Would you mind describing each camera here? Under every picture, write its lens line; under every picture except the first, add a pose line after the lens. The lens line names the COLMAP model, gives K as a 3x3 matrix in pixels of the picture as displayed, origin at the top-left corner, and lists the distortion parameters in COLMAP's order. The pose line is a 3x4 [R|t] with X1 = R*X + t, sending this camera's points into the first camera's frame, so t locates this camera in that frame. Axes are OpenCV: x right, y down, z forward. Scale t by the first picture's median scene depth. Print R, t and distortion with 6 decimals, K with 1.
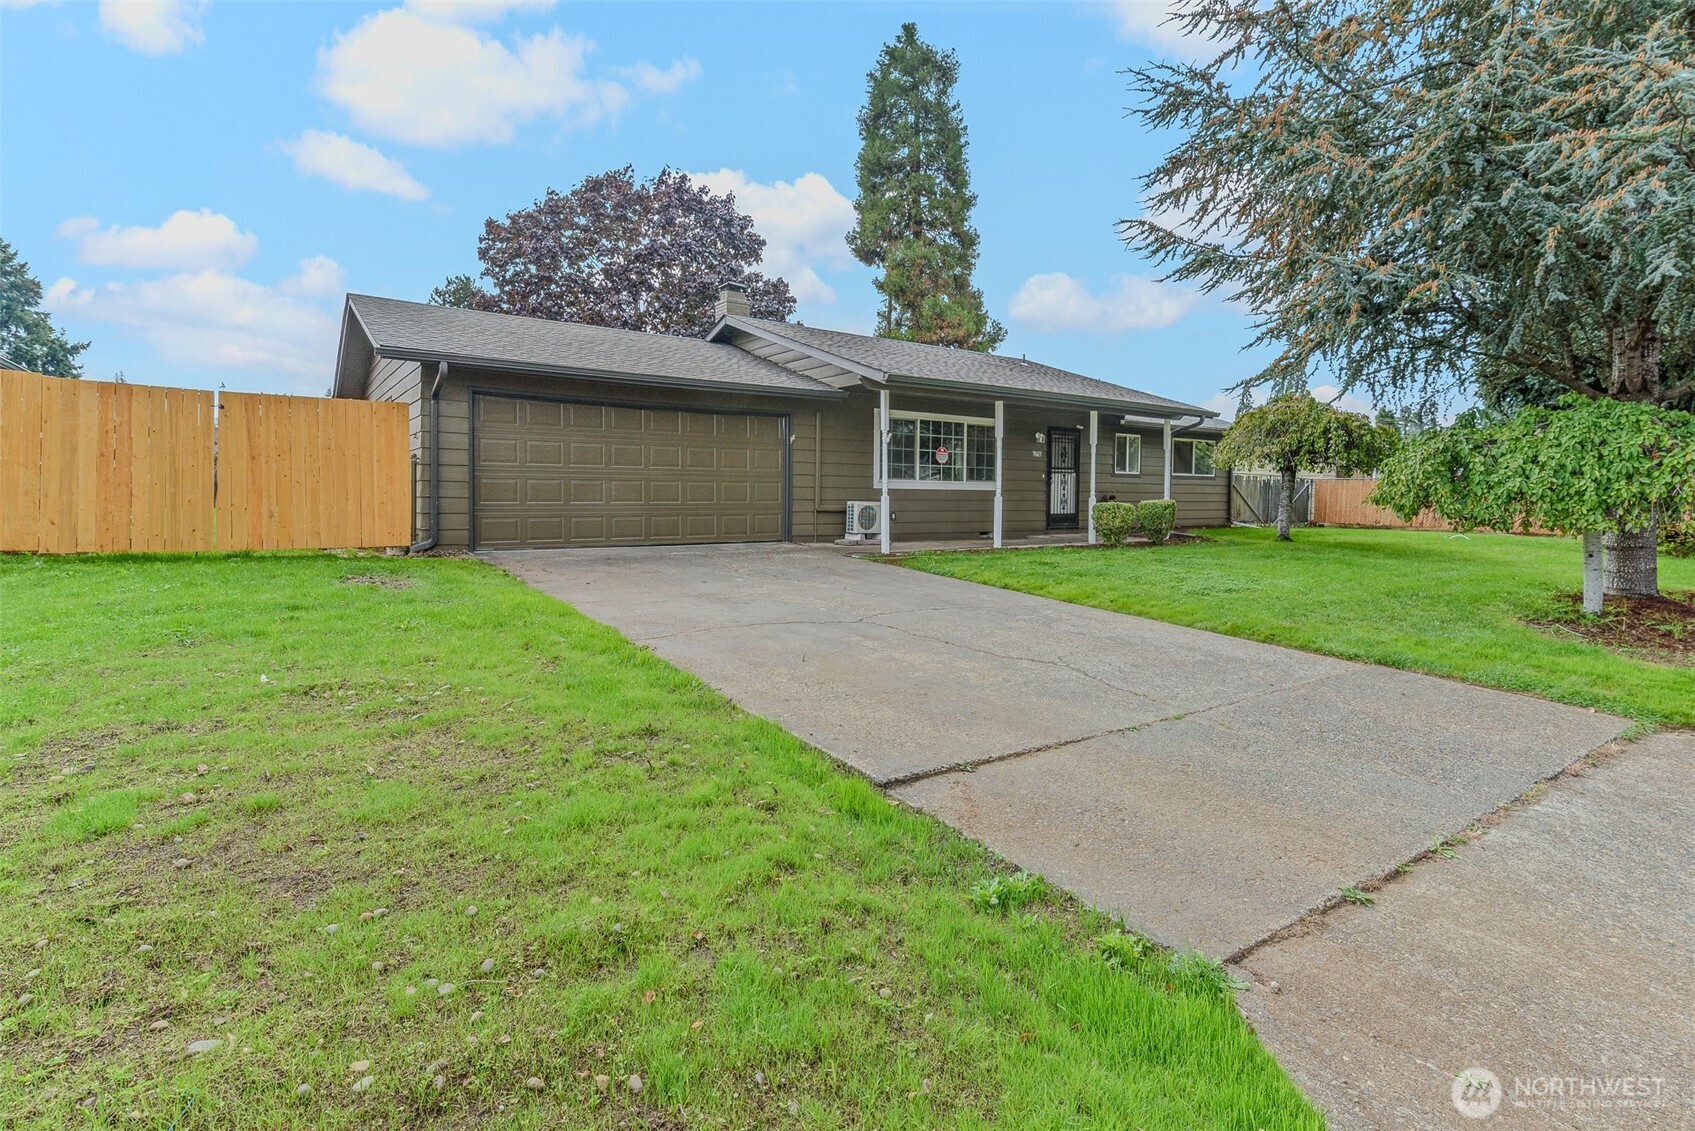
lens RADIAL K [[819.6, 0, 846.1], [0, 819.6, 502.8], [0, 0, 1]] dist [-0.000993, -0.000784]
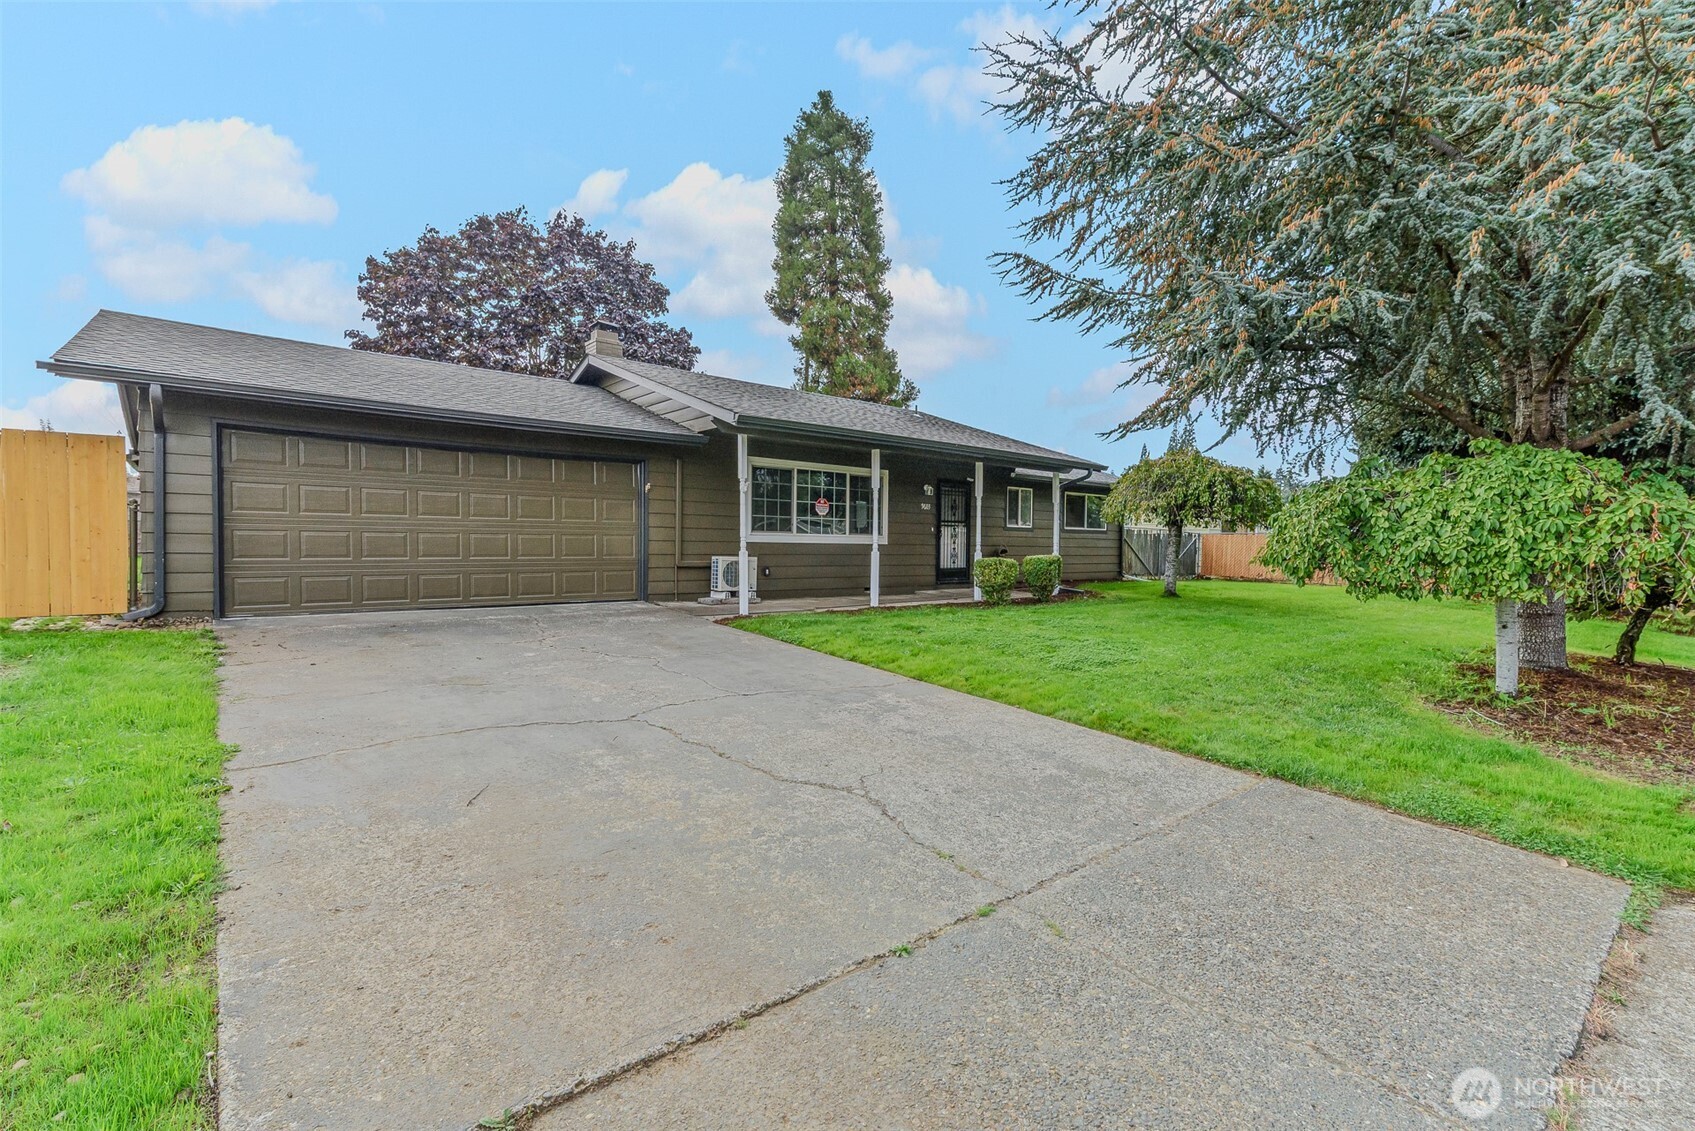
lens RADIAL K [[748.8, 0, 849.3], [0, 748.8, 543.9], [0, 0, 1]] dist [0.001555, 0.000347]
pose [[0.996940, 0.003432, 0.078089, 0.110355], [-0.002598, 0.999938, -0.010789, -0.008514], [-0.078122, 0.010554, 0.996888, 0.184135]]
